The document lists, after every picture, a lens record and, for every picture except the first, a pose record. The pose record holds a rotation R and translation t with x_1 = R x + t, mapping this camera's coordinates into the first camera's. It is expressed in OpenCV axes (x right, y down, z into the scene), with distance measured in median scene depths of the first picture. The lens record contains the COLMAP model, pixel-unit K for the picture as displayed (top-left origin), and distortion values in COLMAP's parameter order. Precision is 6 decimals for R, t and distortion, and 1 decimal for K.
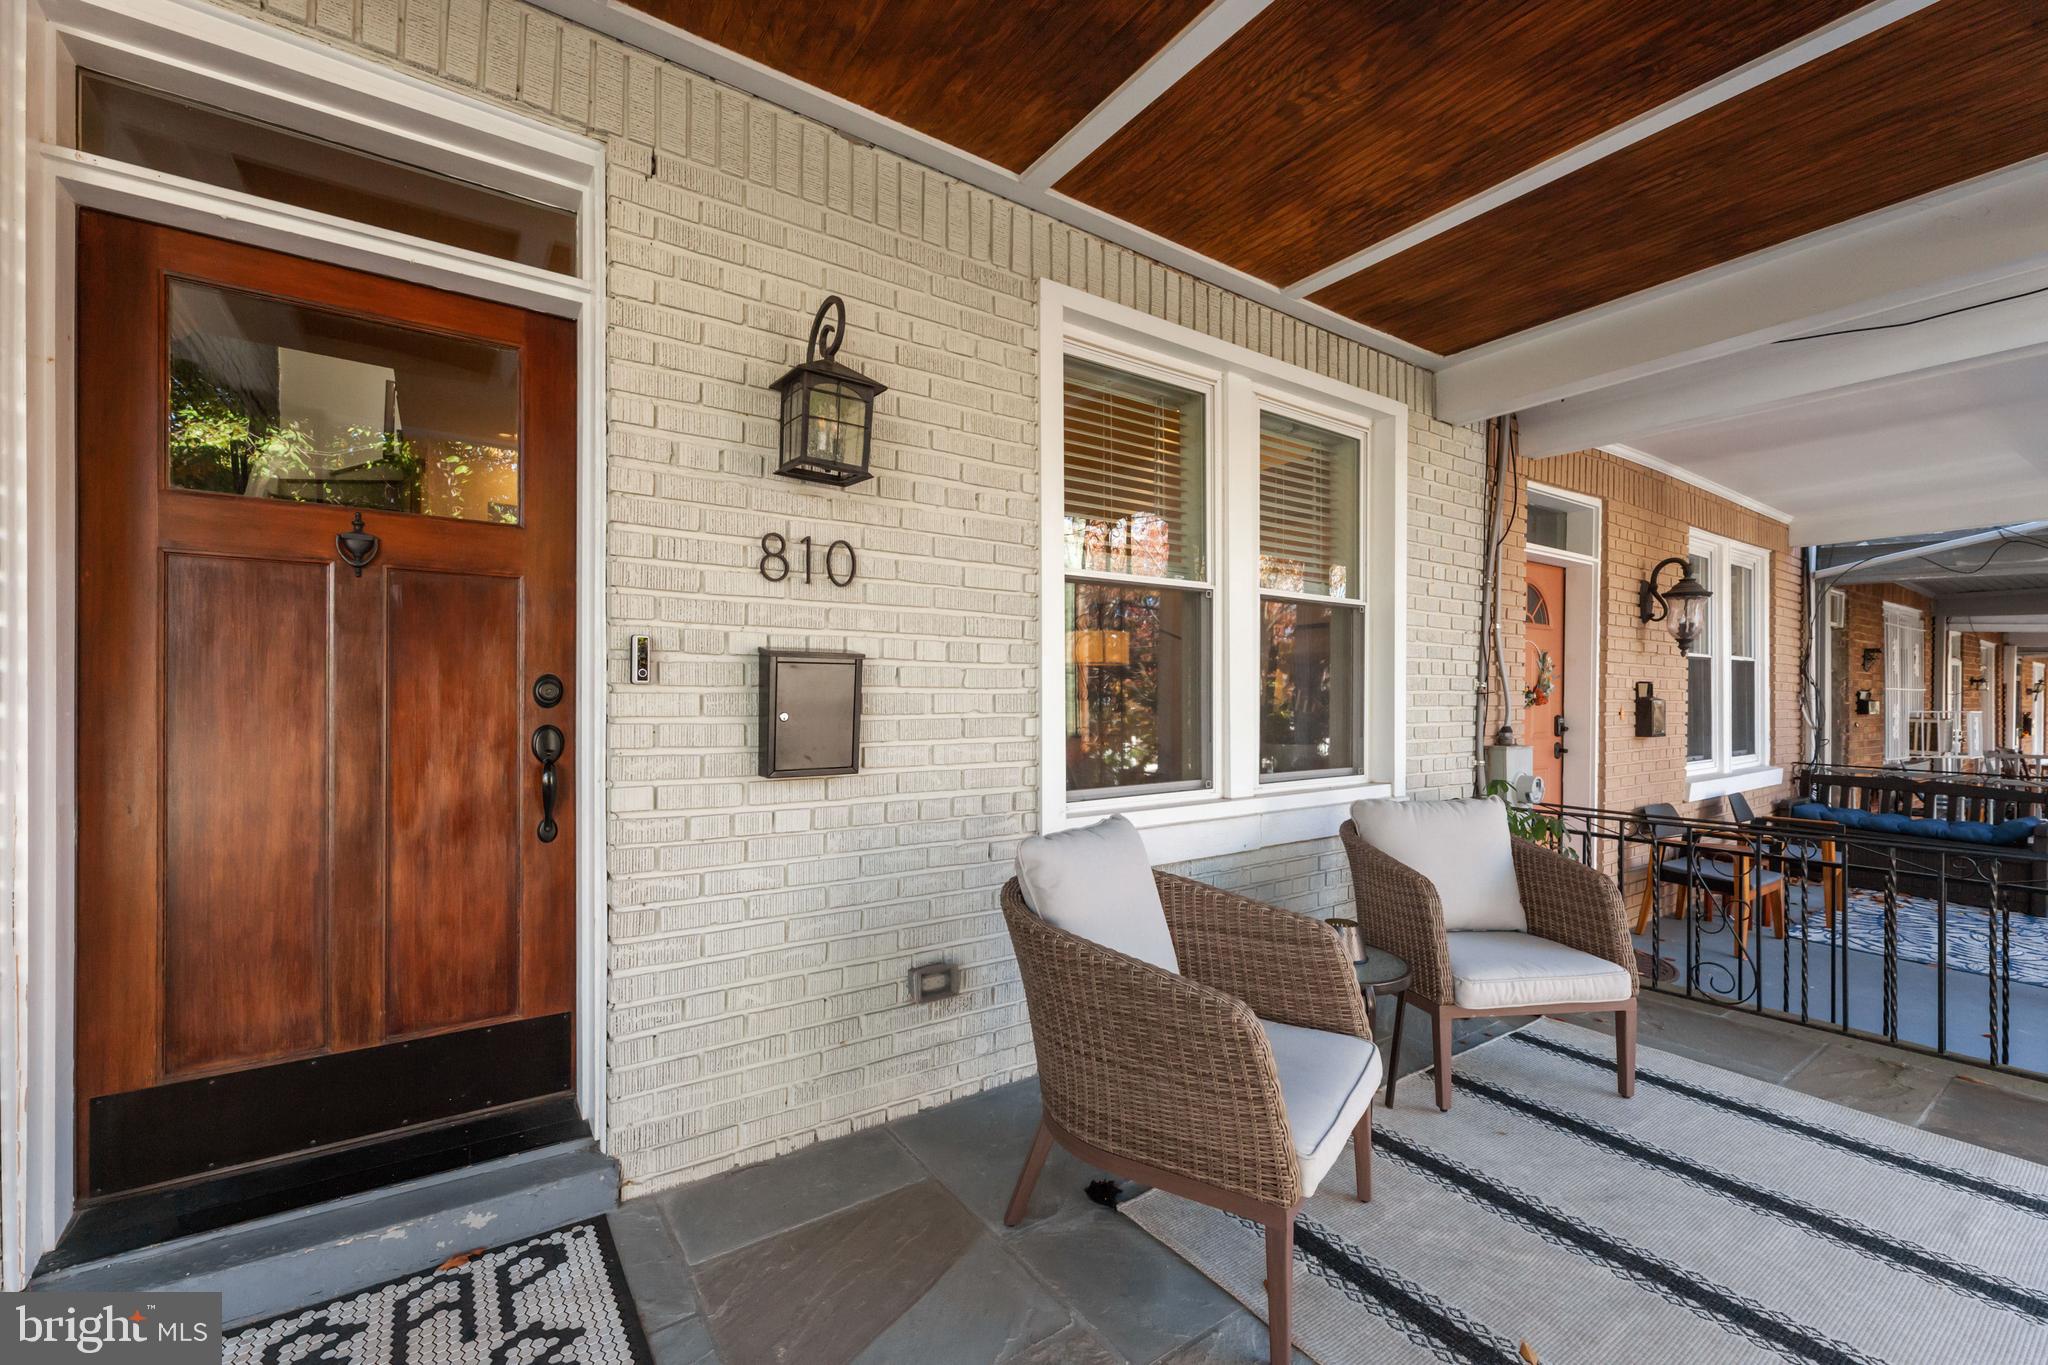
lens RADIAL K [[828.7, 0, 1020.5], [0, 828.7, 684.2], [0, 0, 1]] dist [0.001078, 0.000000]
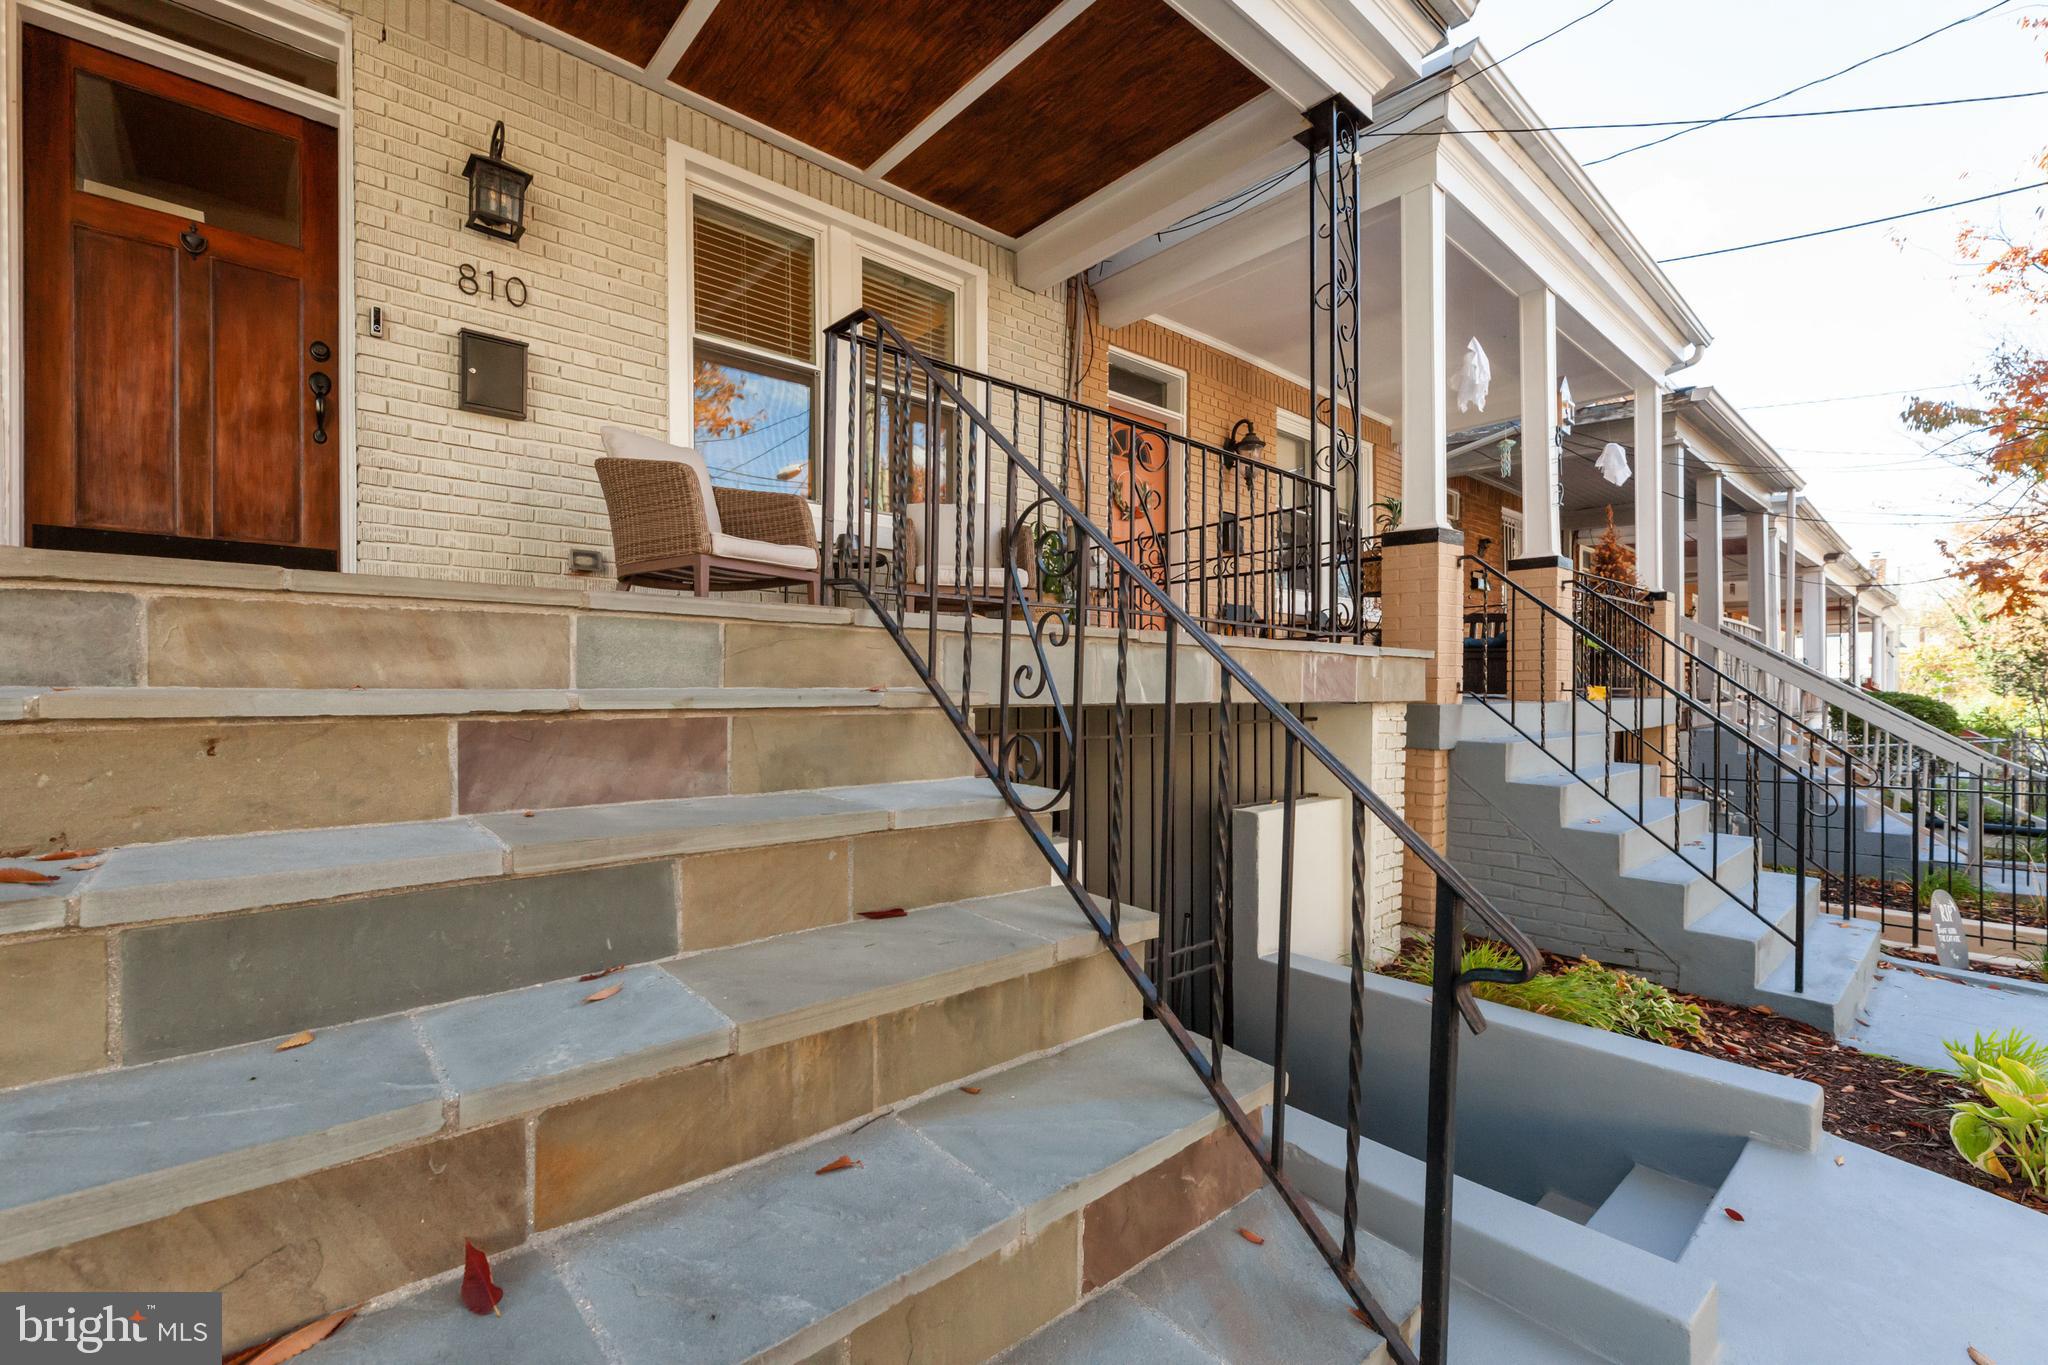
lens RADIAL K [[866.8, 0, 1025.1], [0, 866.8, 688.5], [0, 0, 1]] dist [0.001316, -0.000316]
pose [[0.992412, -0.005861, 0.122816, 0.614358], [0.005916, 0.999982, -0.000079, 0.697530], [-0.122813, 0.000805, 0.992429, -0.895132]]
